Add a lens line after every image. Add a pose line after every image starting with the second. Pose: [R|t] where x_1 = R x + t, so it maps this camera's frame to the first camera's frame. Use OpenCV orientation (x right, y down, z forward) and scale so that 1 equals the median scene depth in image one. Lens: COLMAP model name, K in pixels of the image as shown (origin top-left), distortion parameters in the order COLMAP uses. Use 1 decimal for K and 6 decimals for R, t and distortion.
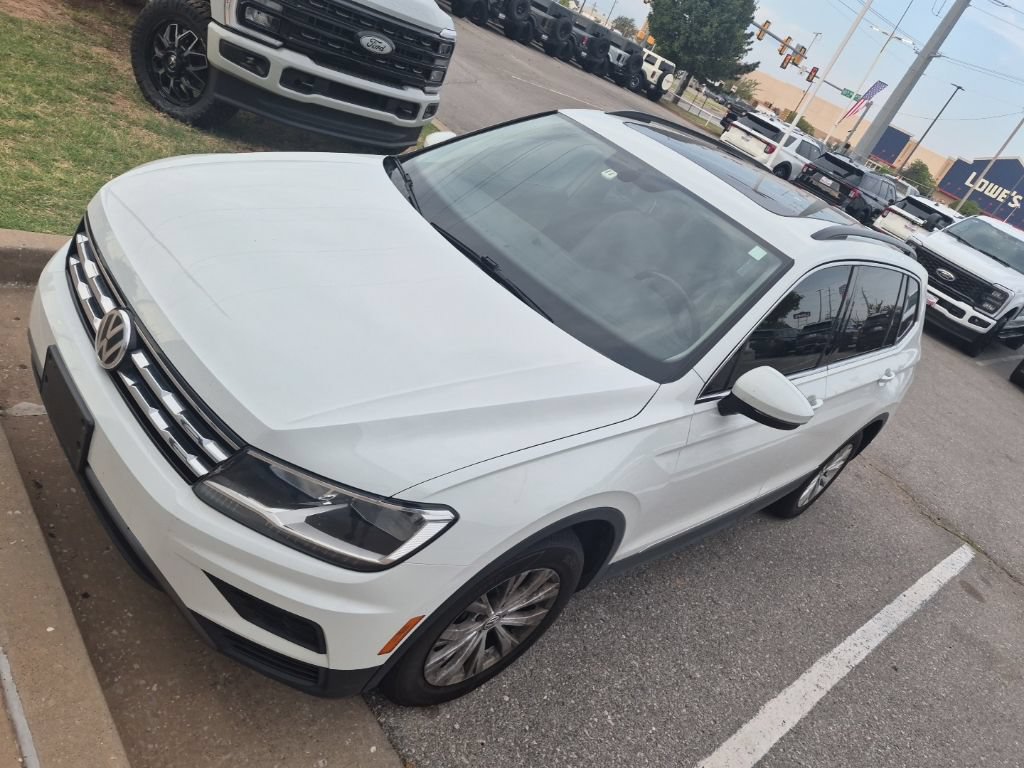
lens RADIAL K [[733.1, 0, 495.8], [0, 733.1, 360.5], [0, 0, 1]] dist [0.012477, -0.004813]
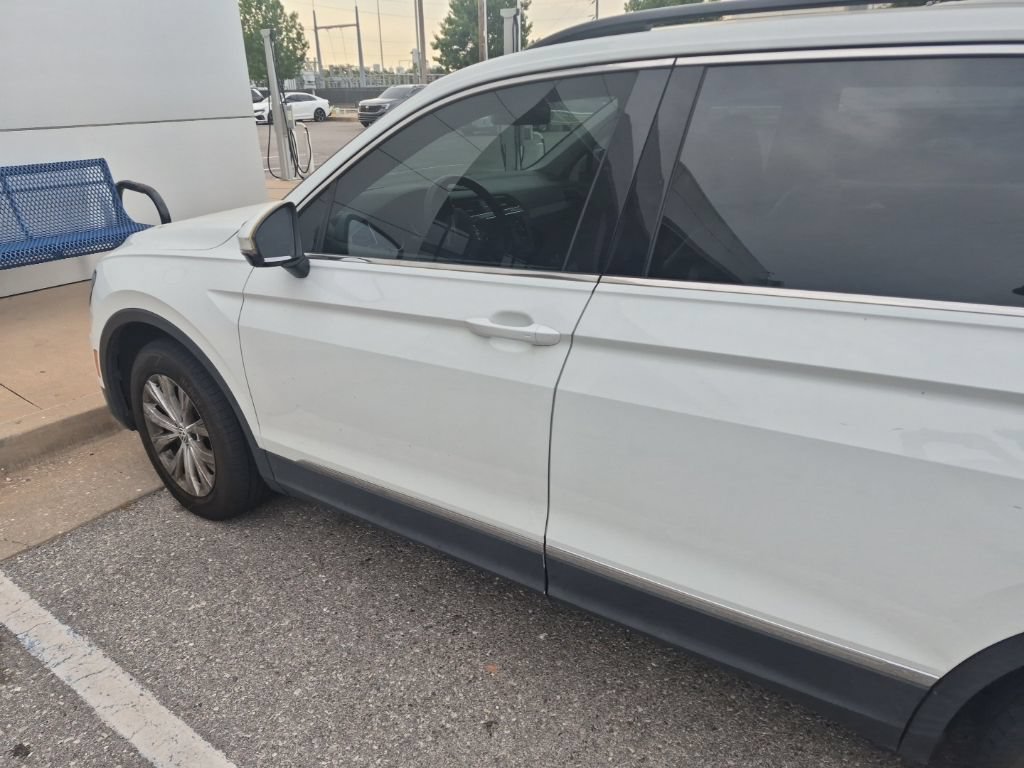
lens RADIAL K [[701.5, 0, 509.6], [0, 701.5, 396.5], [0, 0, 1]] dist [0.068944, -0.044608]
pose [[0.205323, -0.025330, -0.978366, 0.943794], [-0.352943, 0.930482, -0.098160, 0.162304], [0.912838, 0.365462, 0.182109, 0.930279]]
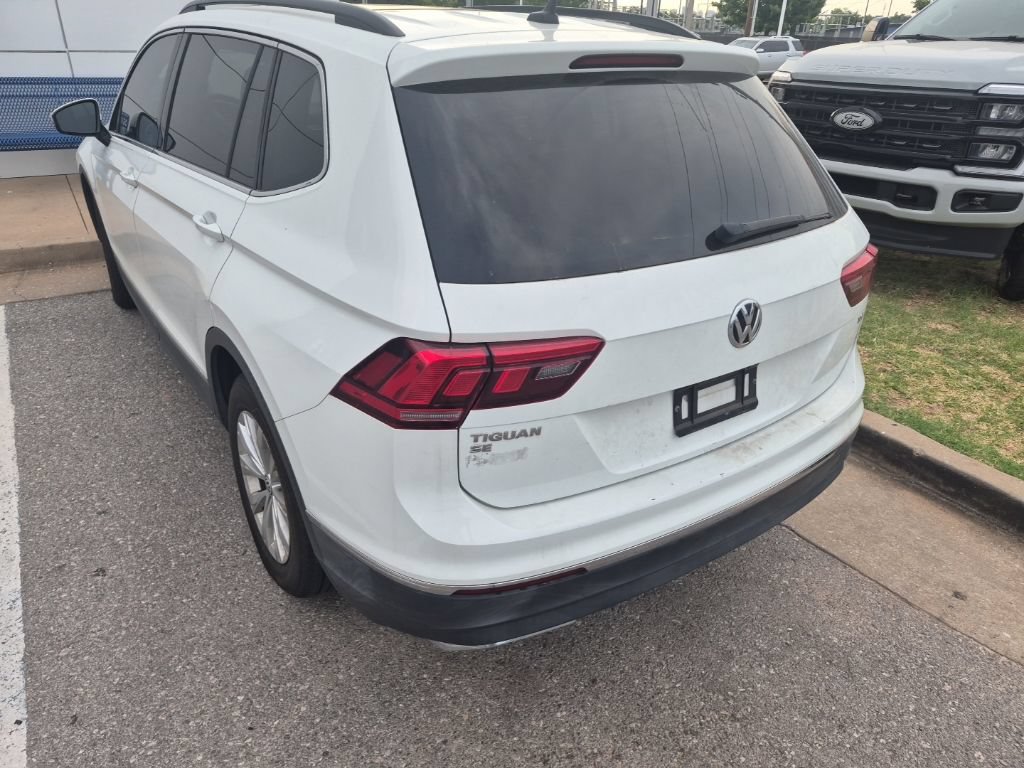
lens RADIAL K [[704.4, 0, 506.6], [0, 704.4, 390.8], [0, 0, 1]] dist [0.068032, -0.048410]
pose [[-0.117561, 0.038187, -0.992331, 1.331106], [-0.532455, 0.841060, 0.095446, -0.056910], [0.838255, 0.539592, -0.078543, 1.661248]]
